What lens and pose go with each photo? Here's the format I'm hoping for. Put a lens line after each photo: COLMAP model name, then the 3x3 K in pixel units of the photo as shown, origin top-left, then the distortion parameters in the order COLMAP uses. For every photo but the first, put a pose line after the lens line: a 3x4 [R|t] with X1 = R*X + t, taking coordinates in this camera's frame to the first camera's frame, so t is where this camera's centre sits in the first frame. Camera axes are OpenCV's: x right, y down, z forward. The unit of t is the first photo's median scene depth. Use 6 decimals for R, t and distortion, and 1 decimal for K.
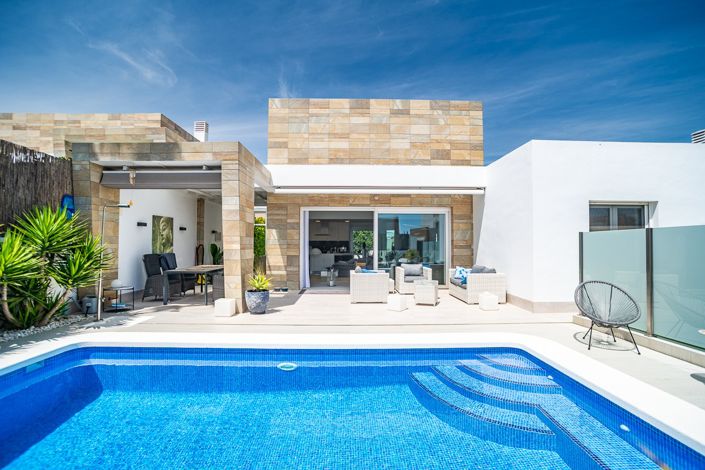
lens RADIAL K [[343.4, 0, 353.2], [0, 343.4, 248.8], [0, 0, 1]] dist [-0.056464, 0.000088]
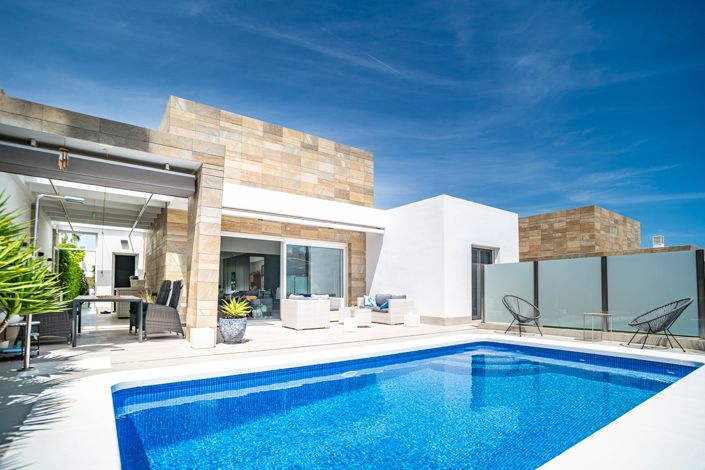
lens RADIAL K [[359.8, 0, 352.4], [0, 359.8, 291.2], [0, 0, 1]] dist [-0.032040, 0.000725]
pose [[0.823579, 0.001791, 0.567199, -0.369406], [0.001965, 0.999980, -0.006011, 0.040675], [-0.567199, 0.006065, 0.823559, 0.038311]]
